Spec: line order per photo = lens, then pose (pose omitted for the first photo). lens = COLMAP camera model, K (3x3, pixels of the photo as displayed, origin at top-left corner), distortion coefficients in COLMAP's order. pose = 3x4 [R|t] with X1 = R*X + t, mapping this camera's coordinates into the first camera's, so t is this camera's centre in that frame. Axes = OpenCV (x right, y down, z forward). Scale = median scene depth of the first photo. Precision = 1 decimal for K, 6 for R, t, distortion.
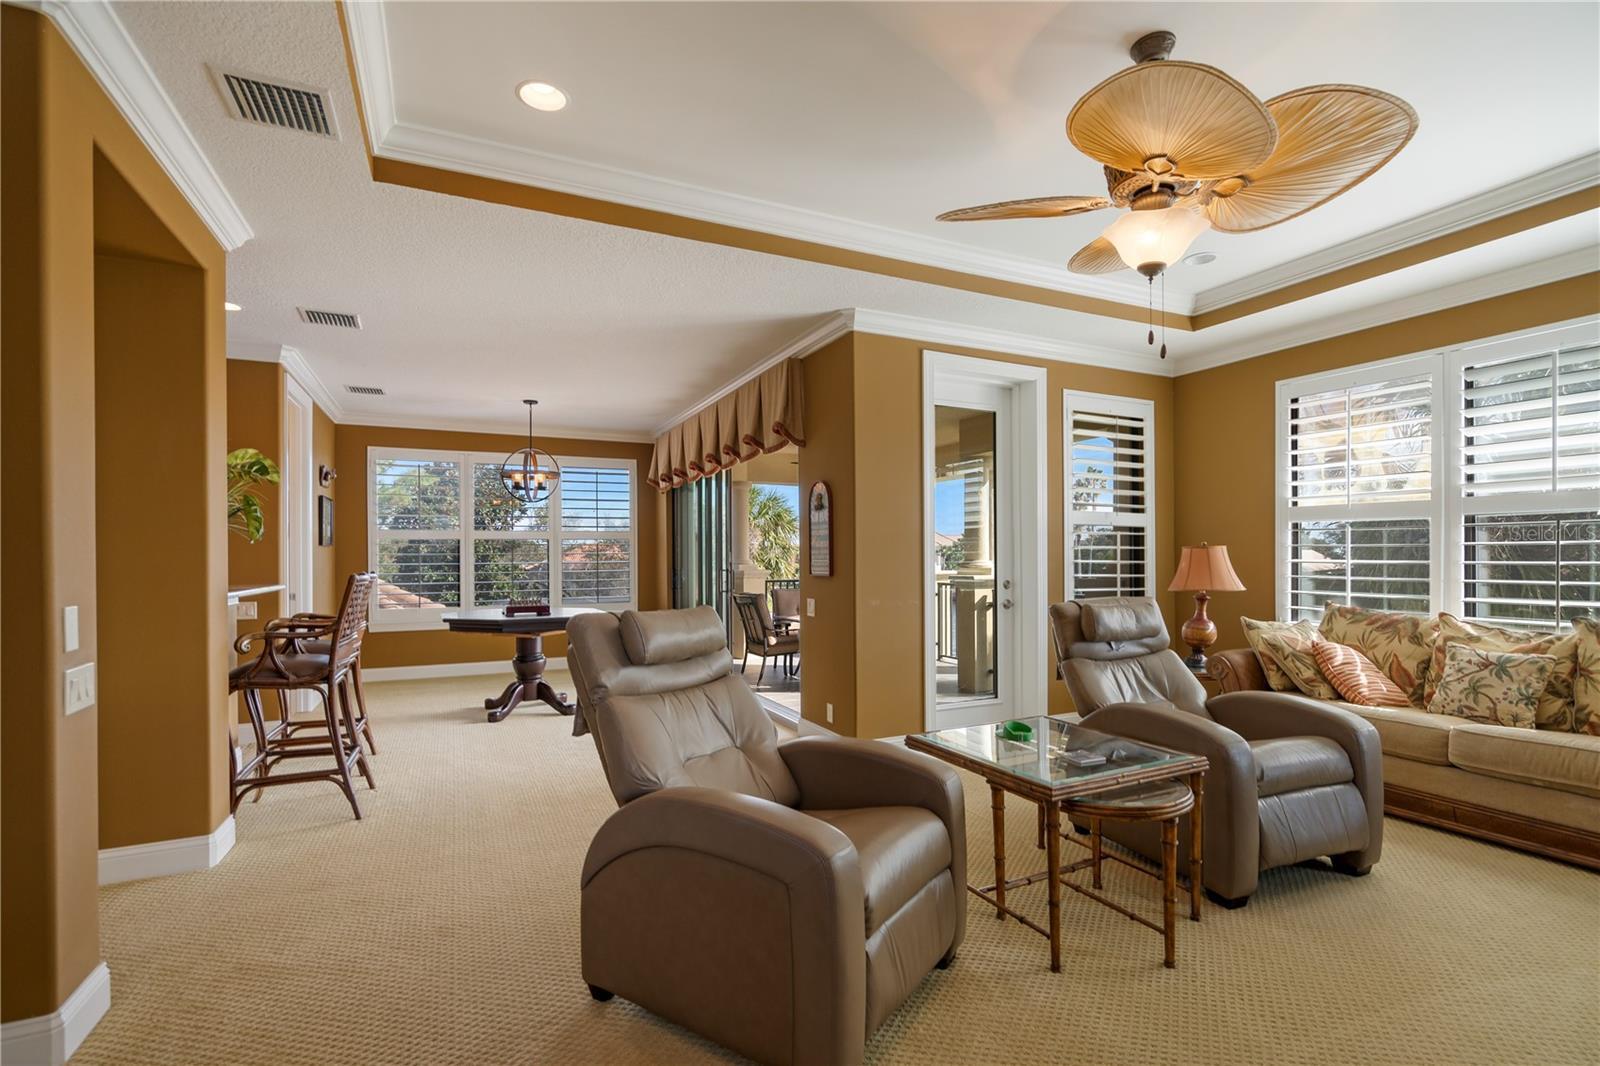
lens RADIAL K [[741.3, 0, 800.6], [0, 741.3, 558.7], [0, 0, 1]] dist [-0.000290, -0.000318]
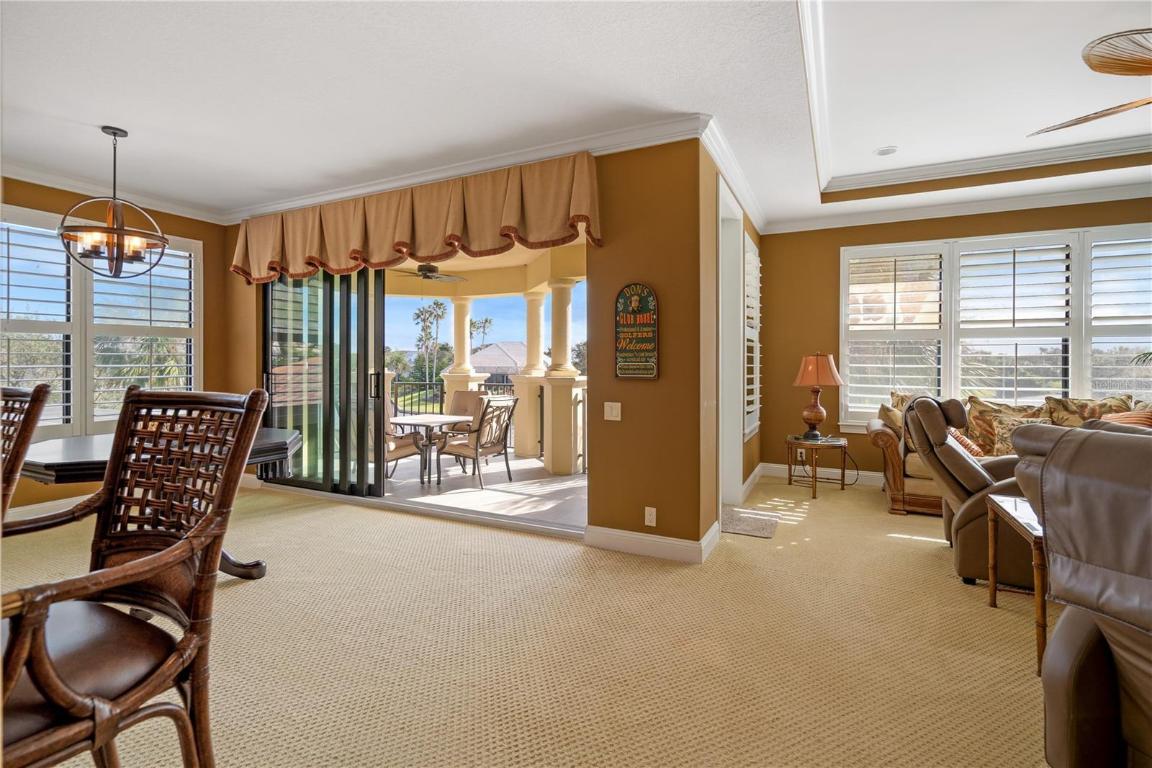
lens RADIAL K [[528.2, 0, 577.9], [0, 528.2, 362.7], [0, 0, 1]] dist [0.000365, 0.000309]
pose [[0.795841, 0.004920, 0.605486, -0.443513], [-0.001685, 0.999981, -0.005911, 0.004938], [-0.605503, 0.003684, 0.795834, 0.463873]]
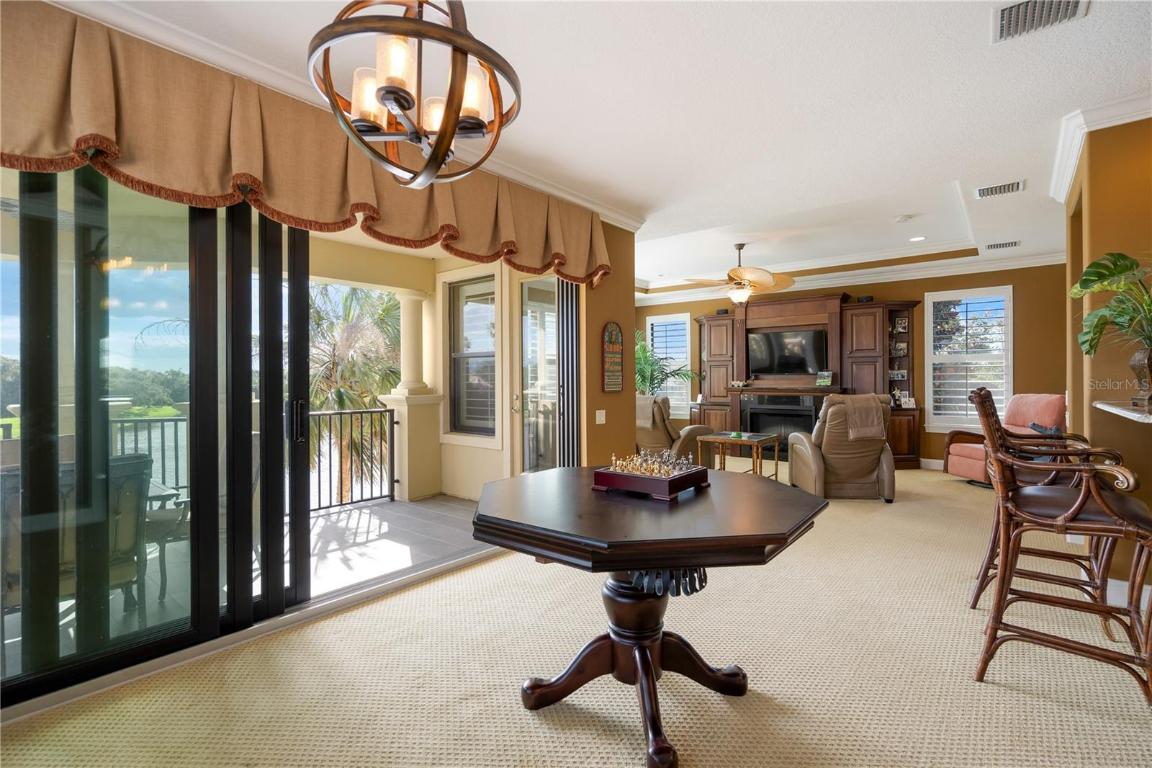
lens RADIAL K [[532.7, 0, 577.2], [0, 532.7, 378.0], [0, 0, 1]] dist [-0.000134, 0.000085]
pose [[-0.406464, 0.006198, 0.913646, -0.810564], [0.010794, 0.999940, -0.001981, -0.001110], [-0.913603, 0.009056, -0.406506, 1.399414]]
